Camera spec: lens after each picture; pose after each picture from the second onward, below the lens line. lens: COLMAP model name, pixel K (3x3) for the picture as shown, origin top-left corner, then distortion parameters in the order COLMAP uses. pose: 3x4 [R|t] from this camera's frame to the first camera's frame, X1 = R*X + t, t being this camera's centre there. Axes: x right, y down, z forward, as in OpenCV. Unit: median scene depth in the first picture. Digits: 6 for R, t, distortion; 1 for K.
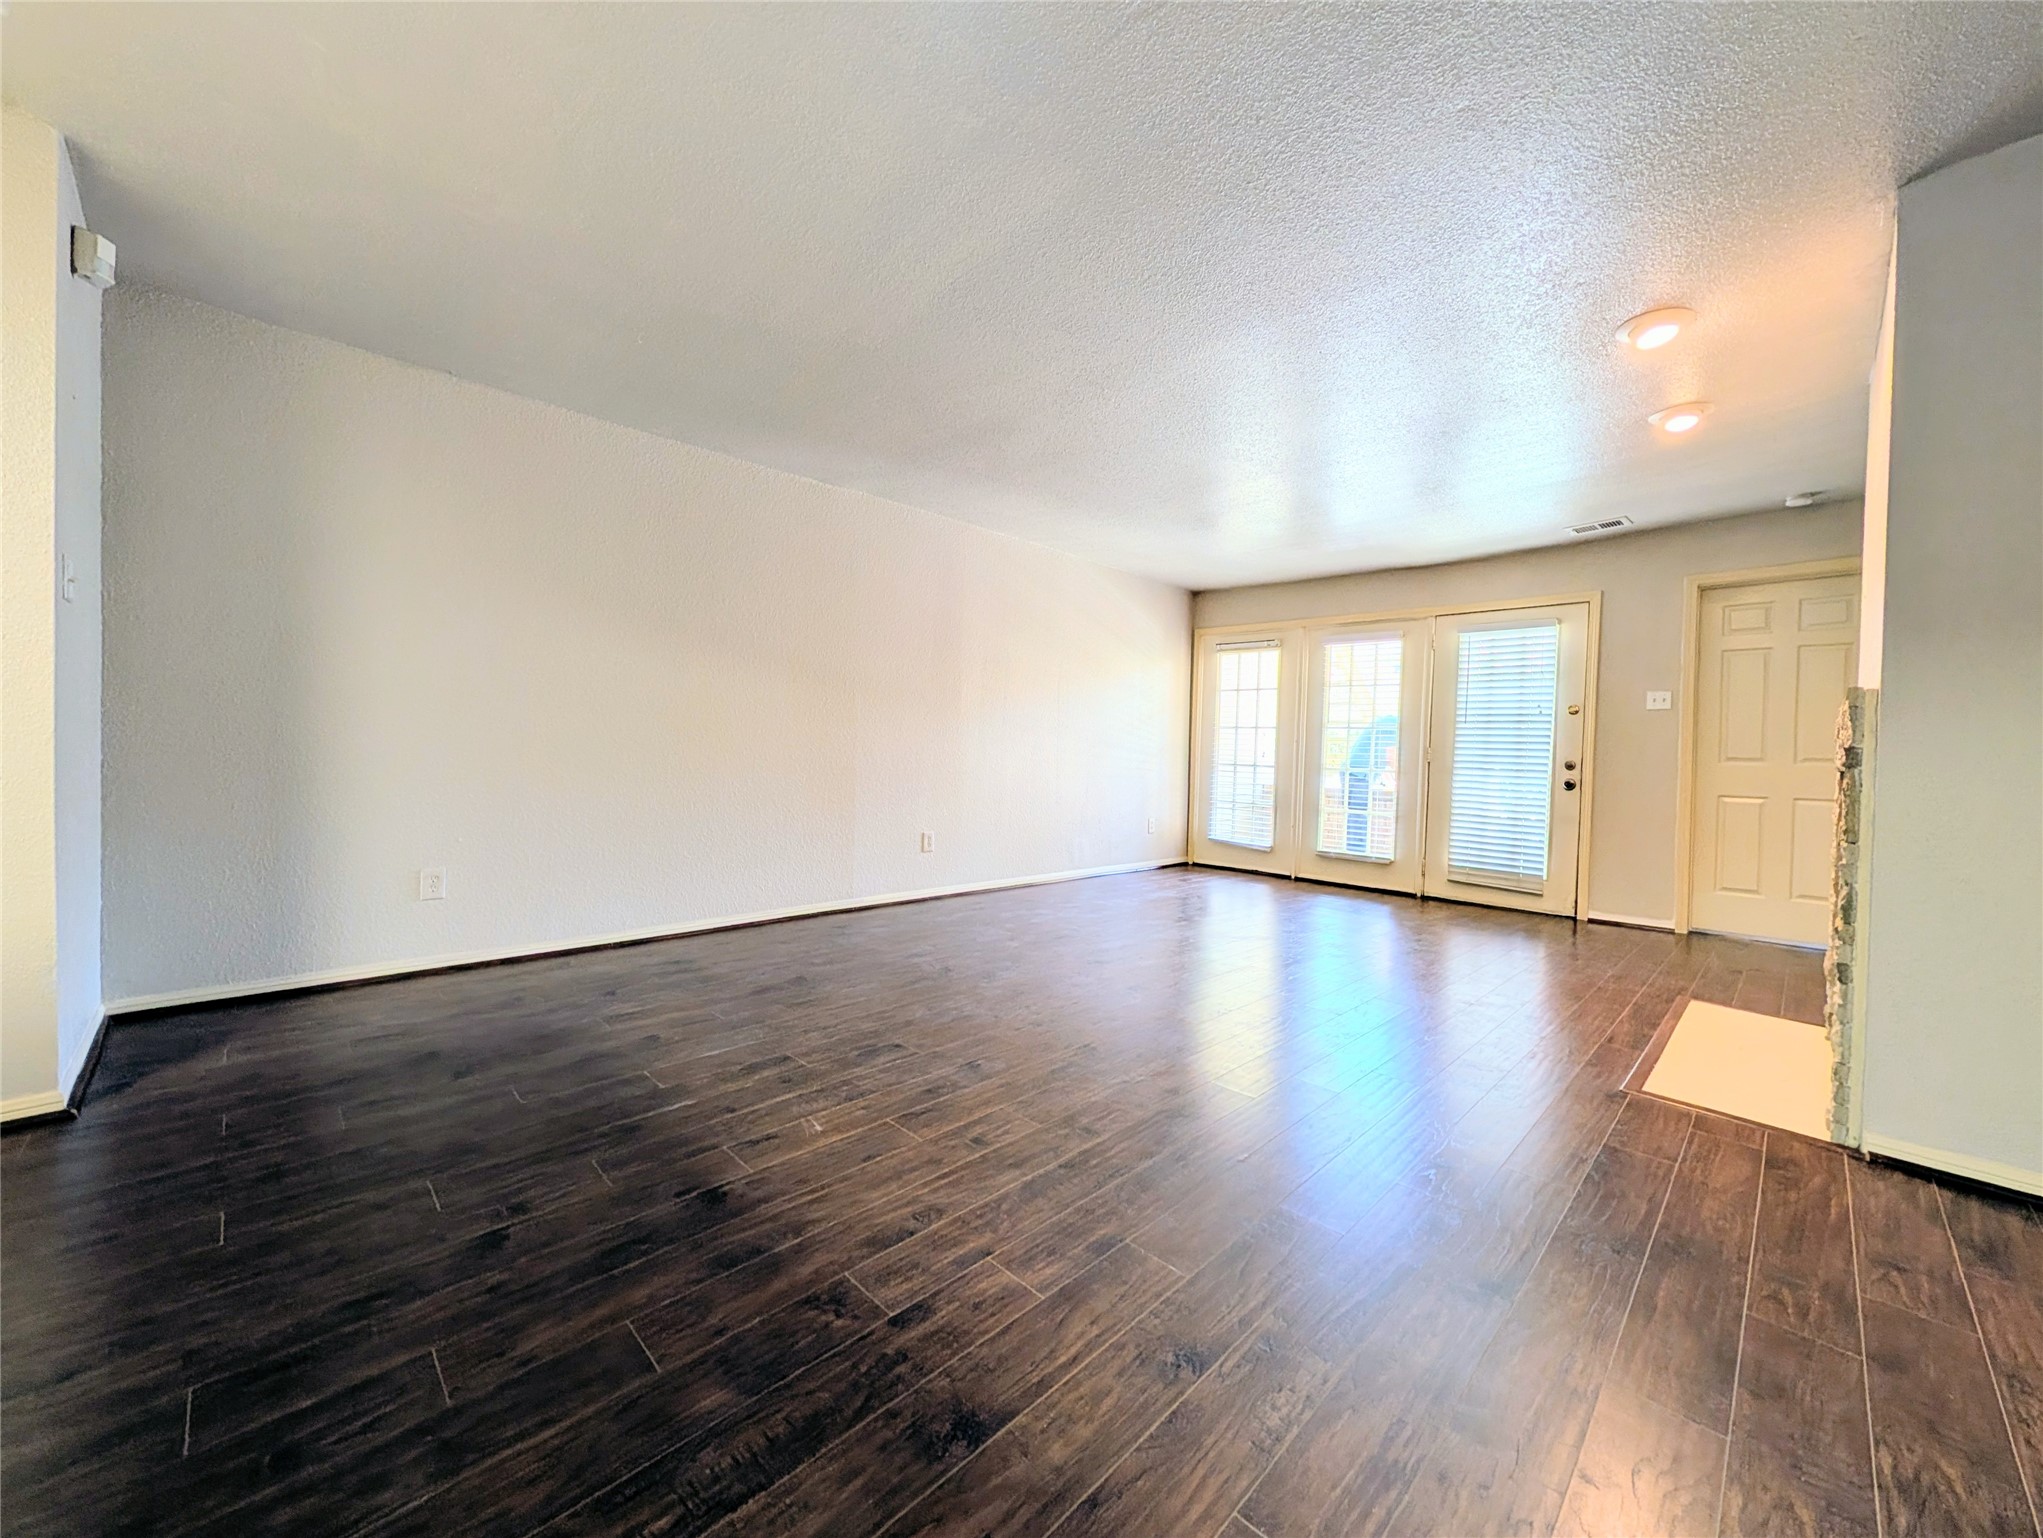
lens RADIAL K [[785.2, 0, 1021.5], [0, 785.2, 769.0], [0, 0, 1]] dist [0.001945, 0.000321]
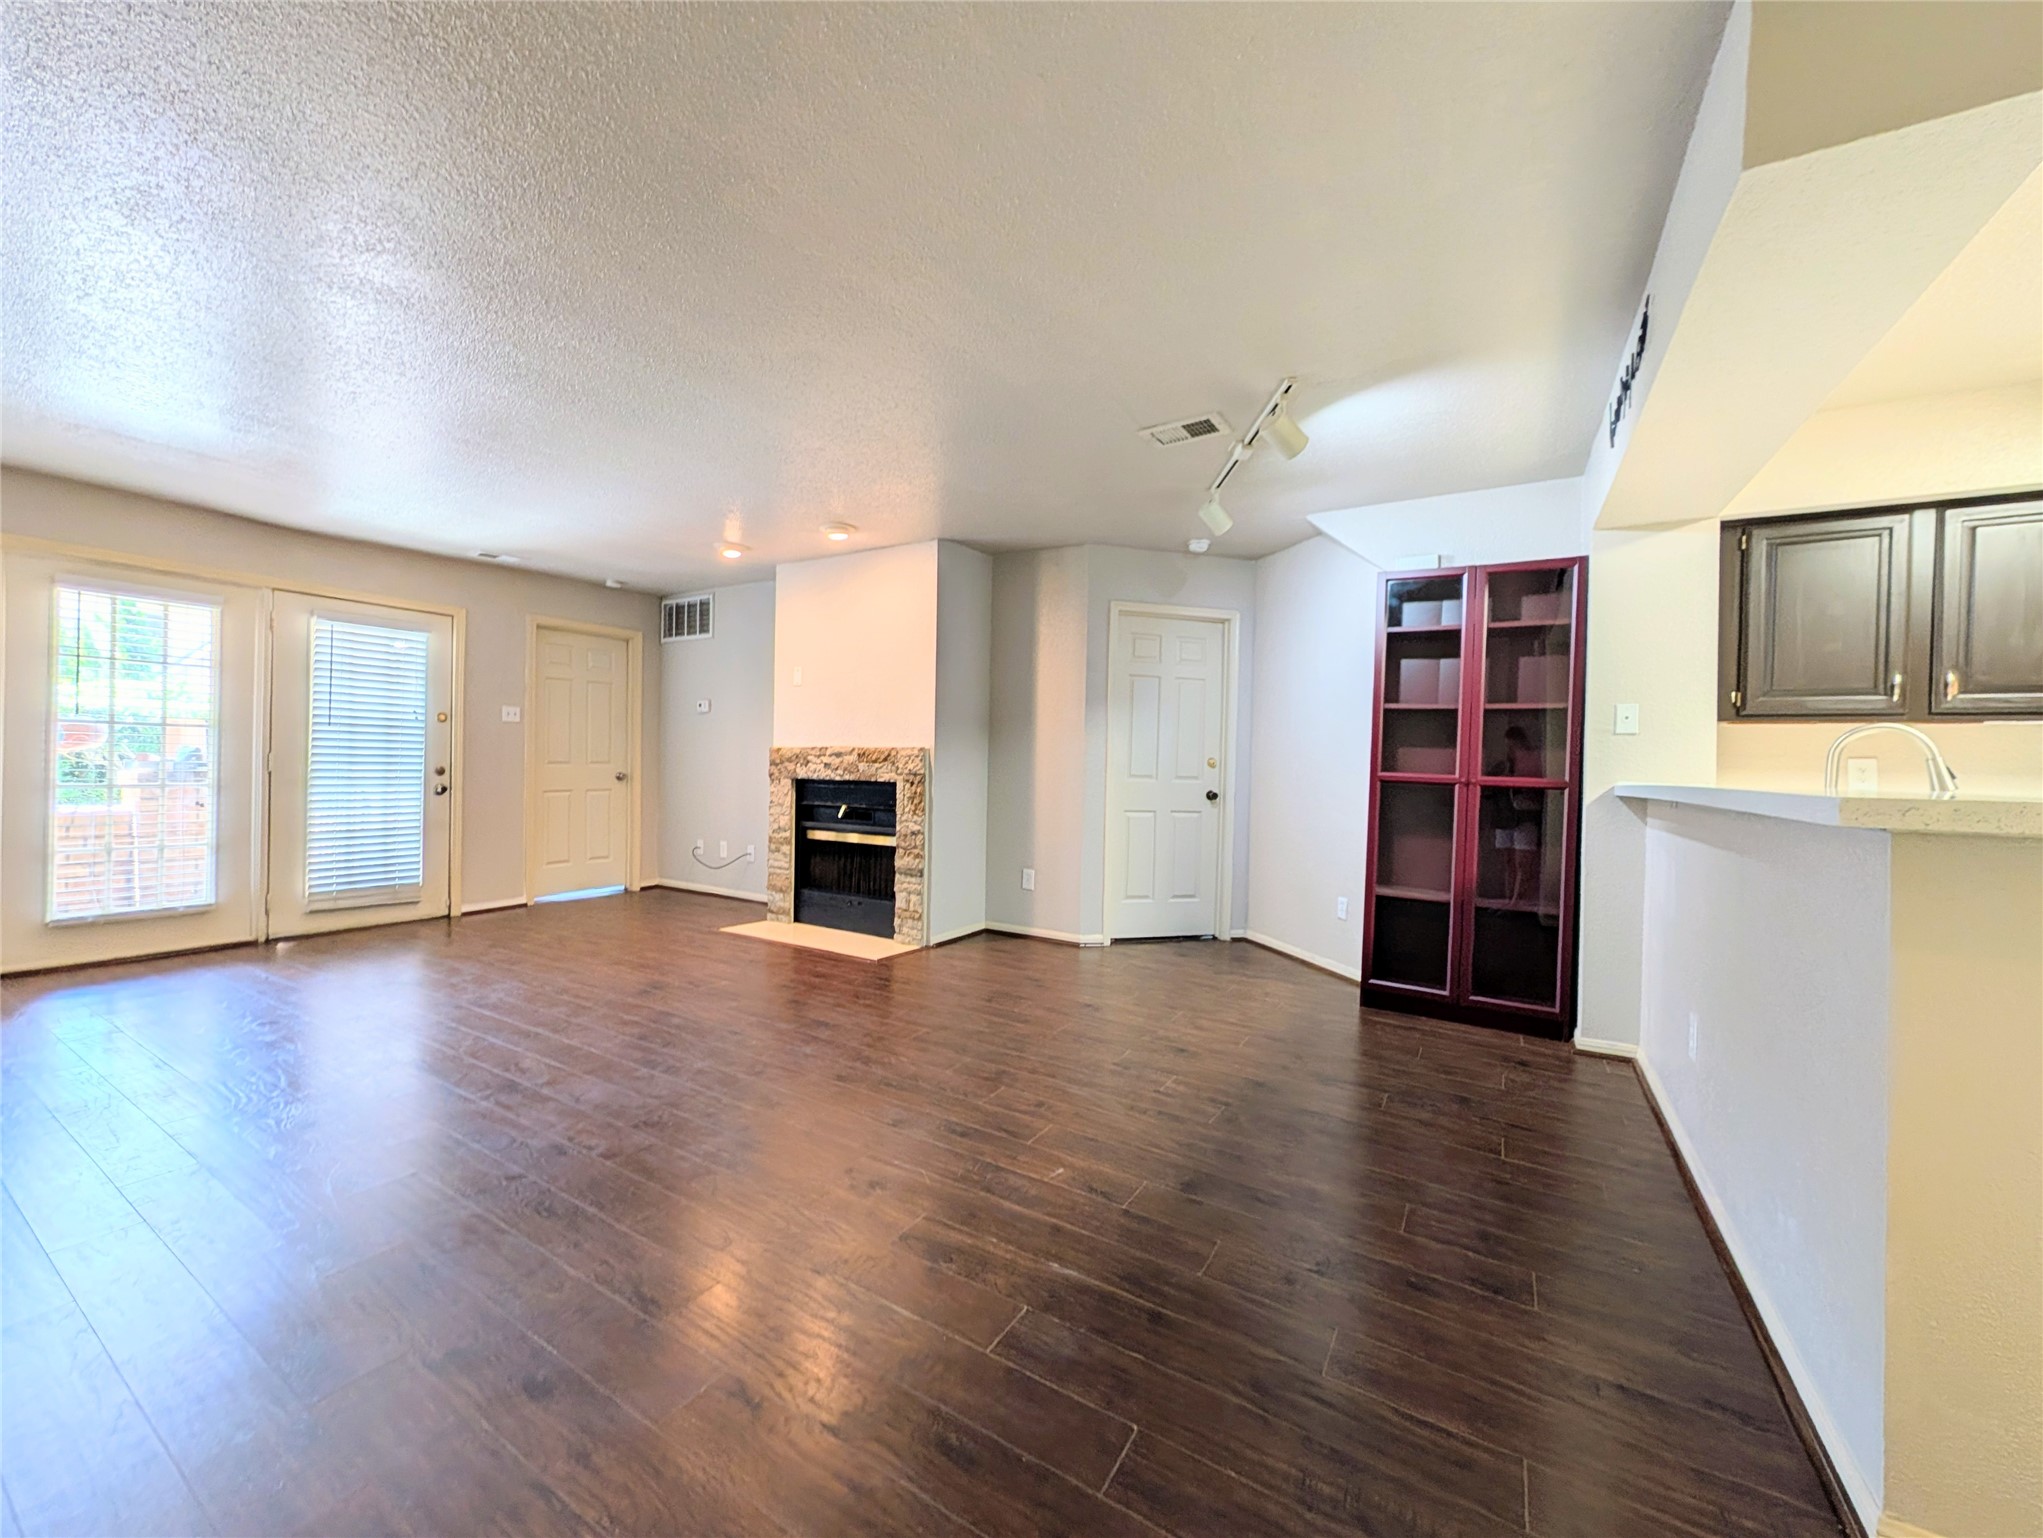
lens RADIAL K [[785.2, 0, 1021.5], [0, 785.2, 769.0], [0, 0, 1]] dist [0.001945, 0.000321]
pose [[-0.233601, -0.041398, 0.971451, -0.488812], [-0.004185, 0.999127, 0.041572, -0.053756], [-0.972324, 0.005646, -0.233570, 0.499945]]
